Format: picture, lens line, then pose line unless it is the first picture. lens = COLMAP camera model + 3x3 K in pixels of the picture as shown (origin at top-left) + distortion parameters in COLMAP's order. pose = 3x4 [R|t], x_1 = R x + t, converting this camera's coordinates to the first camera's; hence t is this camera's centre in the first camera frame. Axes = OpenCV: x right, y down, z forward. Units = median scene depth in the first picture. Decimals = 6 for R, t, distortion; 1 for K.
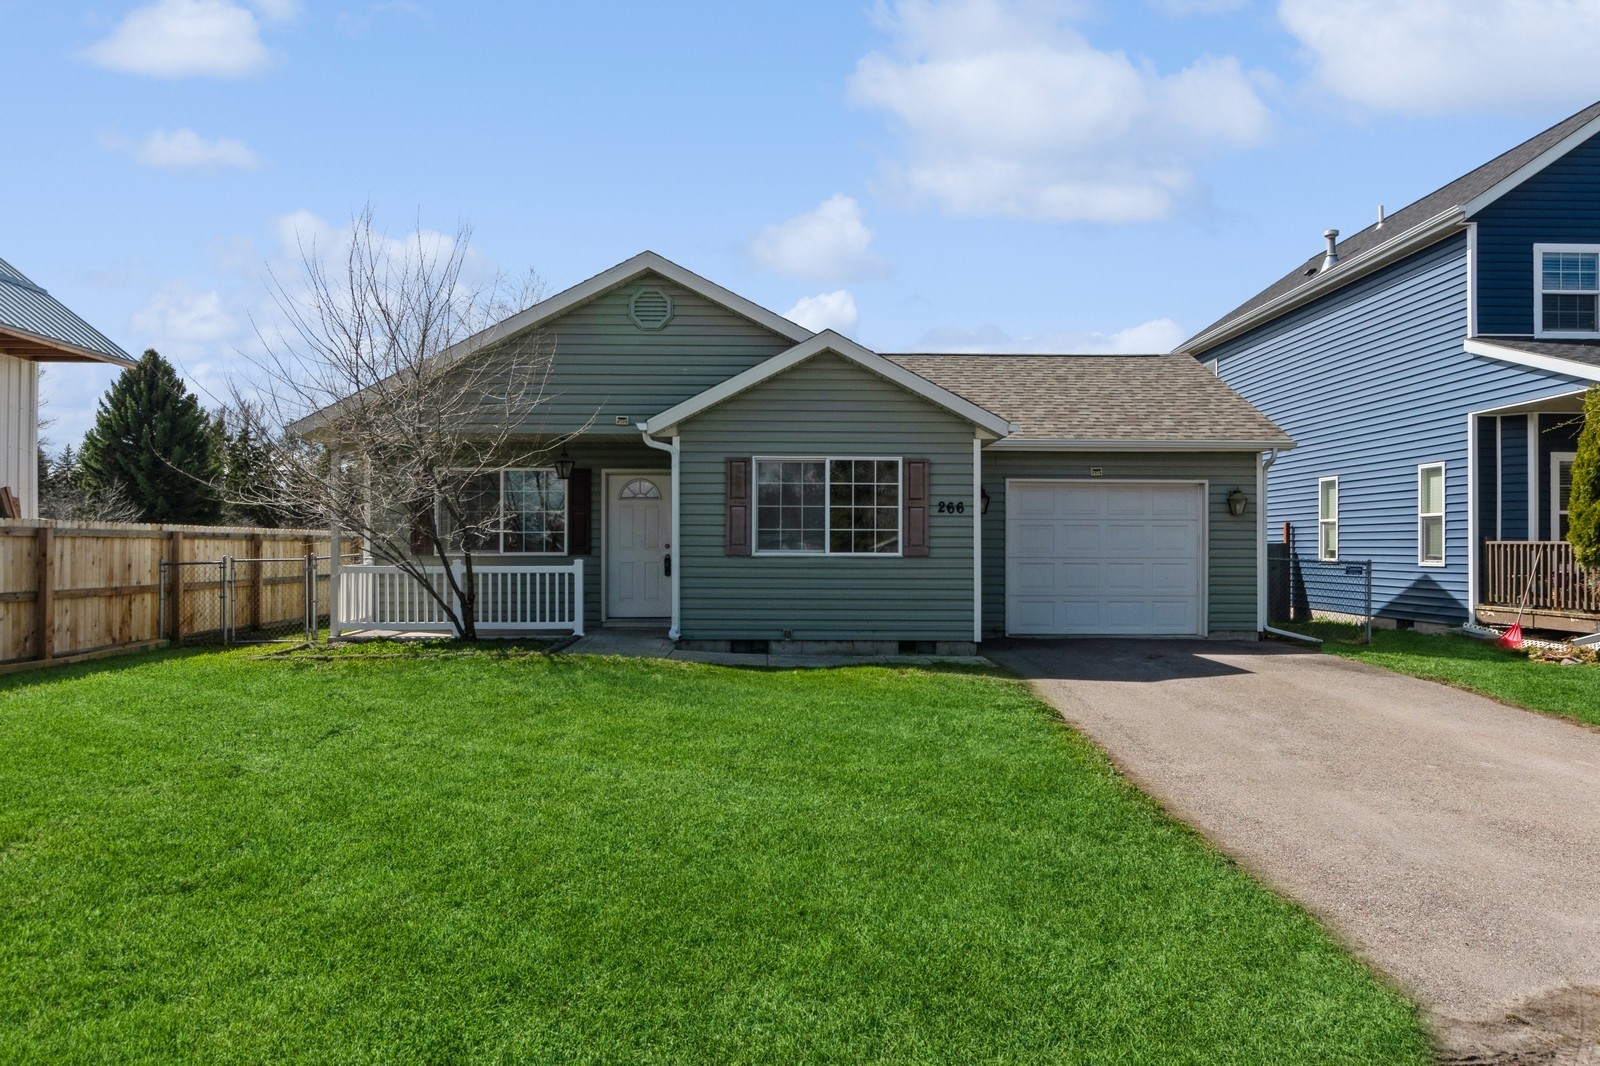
lens RADIAL K [[1042.6, 0, 802.5], [0, 1042.6, 539.2], [0, 0, 1]] dist [-0.003567, 0.000147]
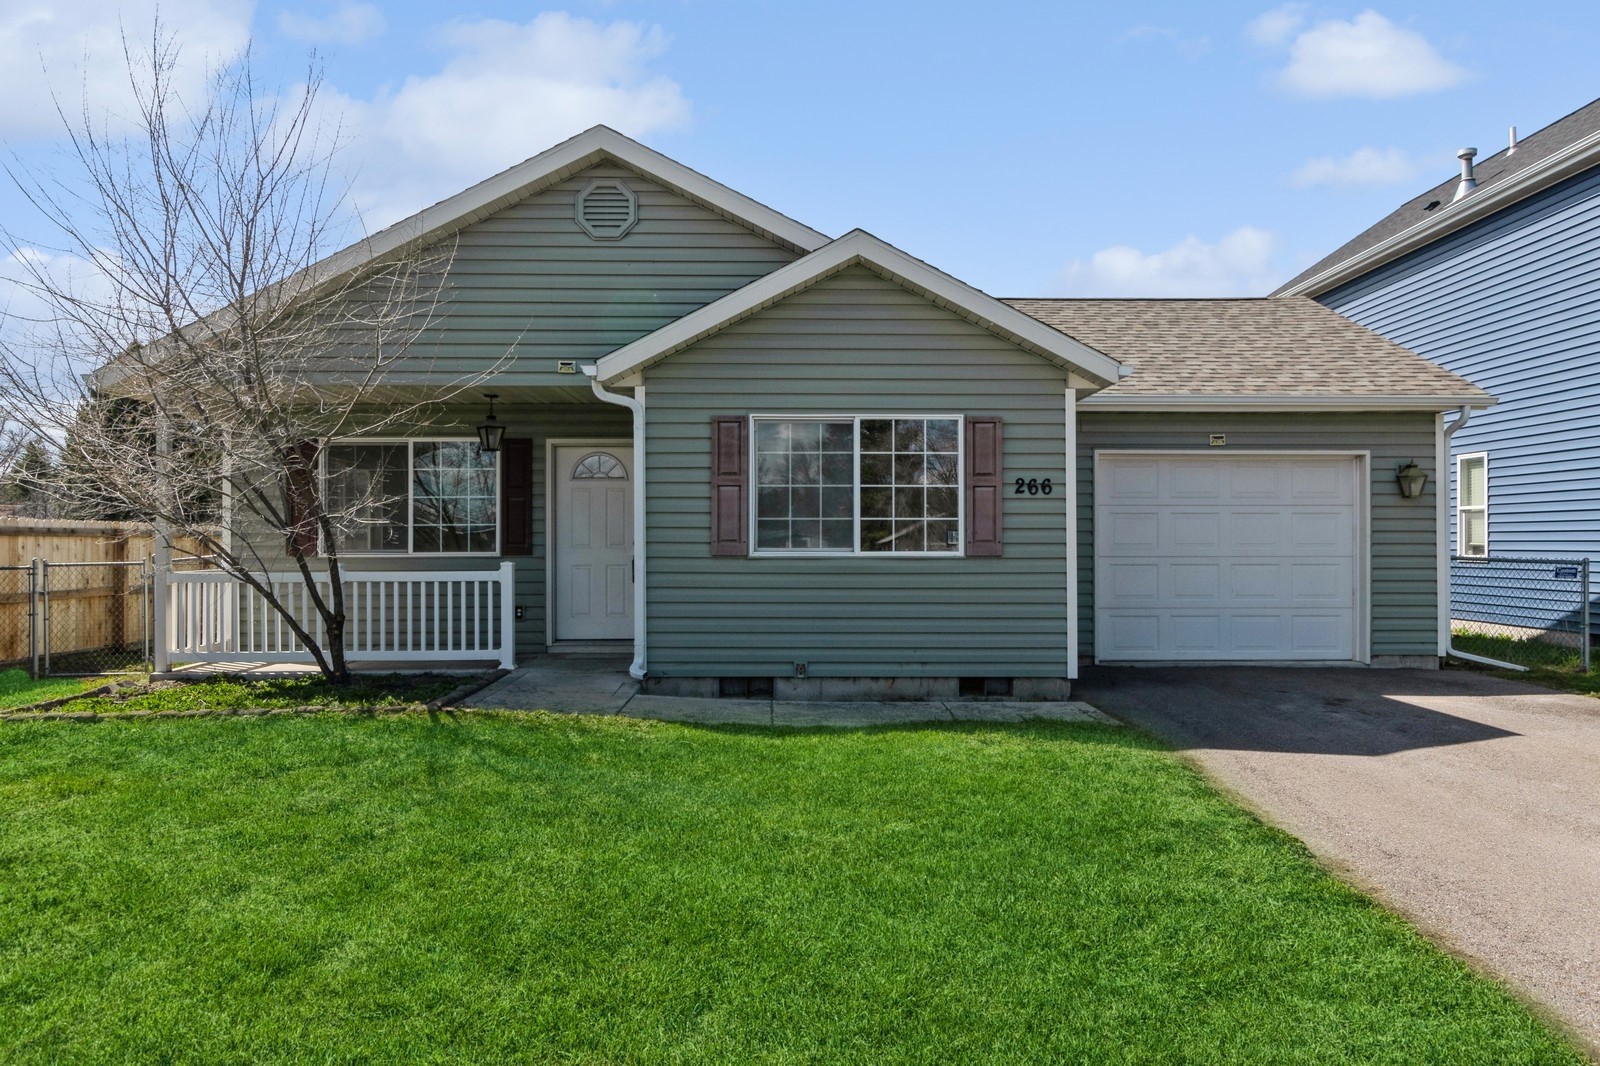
lens RADIAL K [[1029.6, 0, 800.0], [0, 1029.6, 533.0], [0, 0, 1]] dist [0.003261, -0.000042]
pose [[0.999979, -0.003732, -0.005305, -0.010123], [0.003722, 0.999991, -0.001963, 0.001556], [0.005312, 0.001943, 0.999984, 0.295525]]
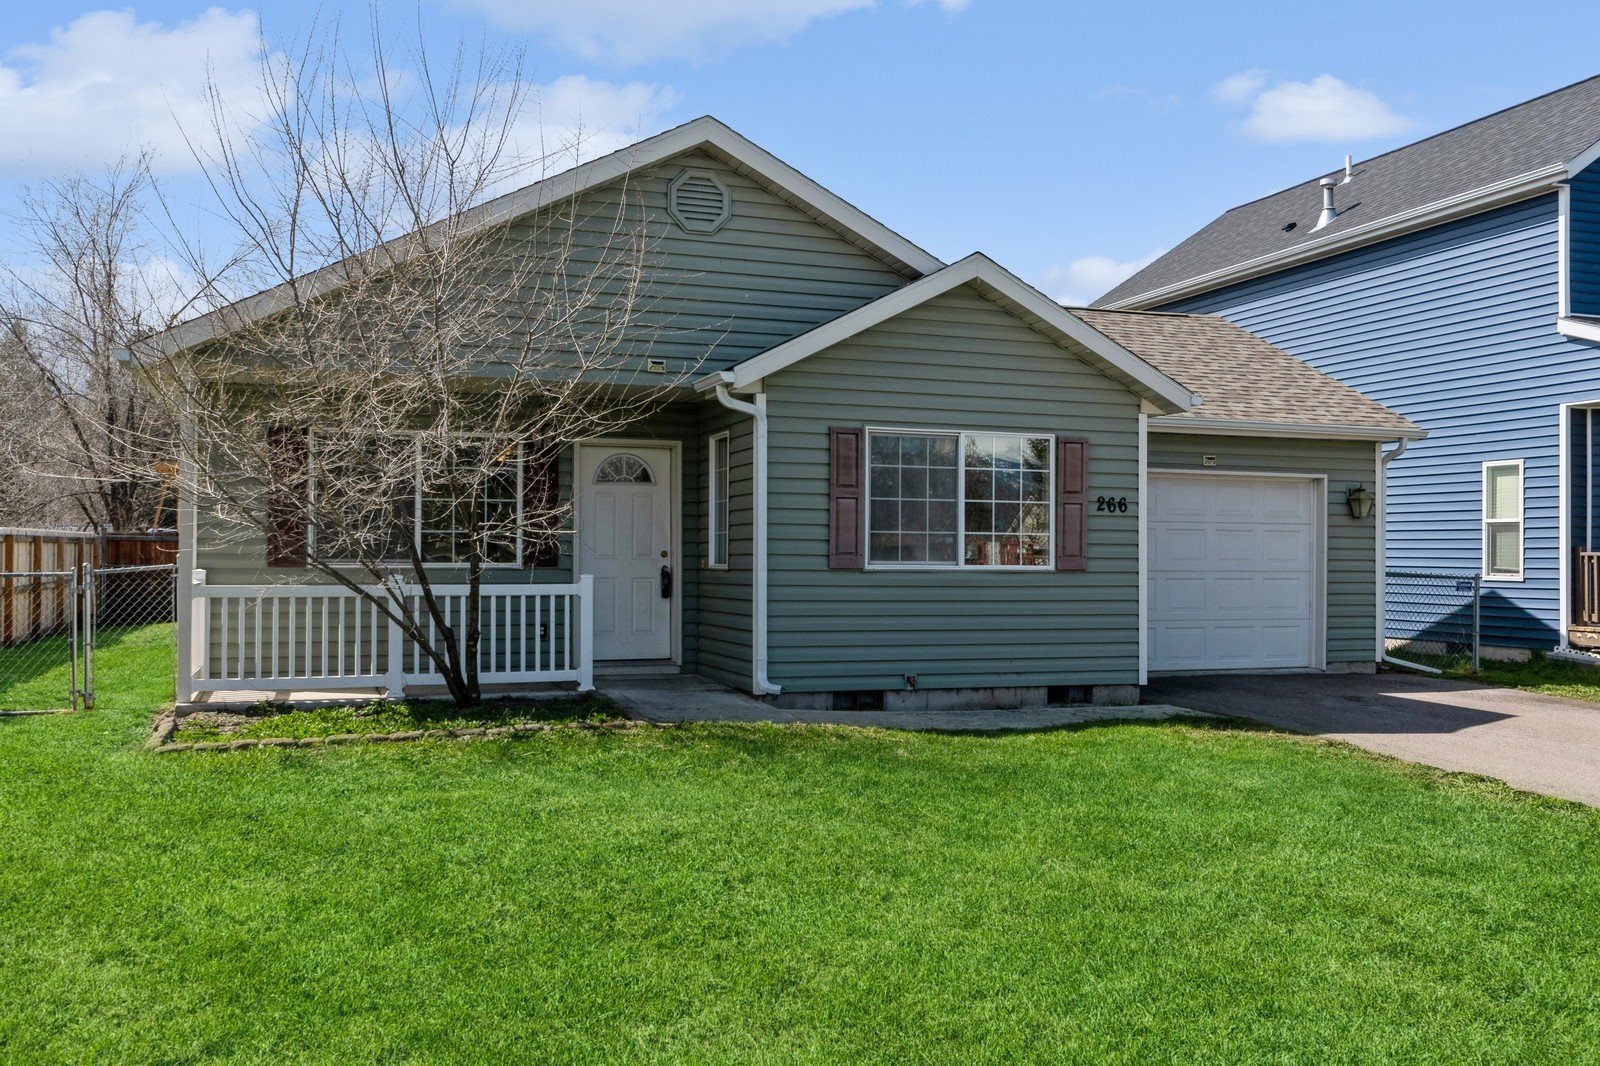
lens RADIAL K [[1353.3, 0, 795.2], [0, 1353.3, 531.9], [0, 0, 1]] dist [-0.000117, 0.000347]
pose [[0.949854, 0.009511, 0.312548, -0.356553], [-0.008007, 0.999949, -0.006094, -0.003199], [-0.312590, 0.003286, 0.949882, 0.149558]]
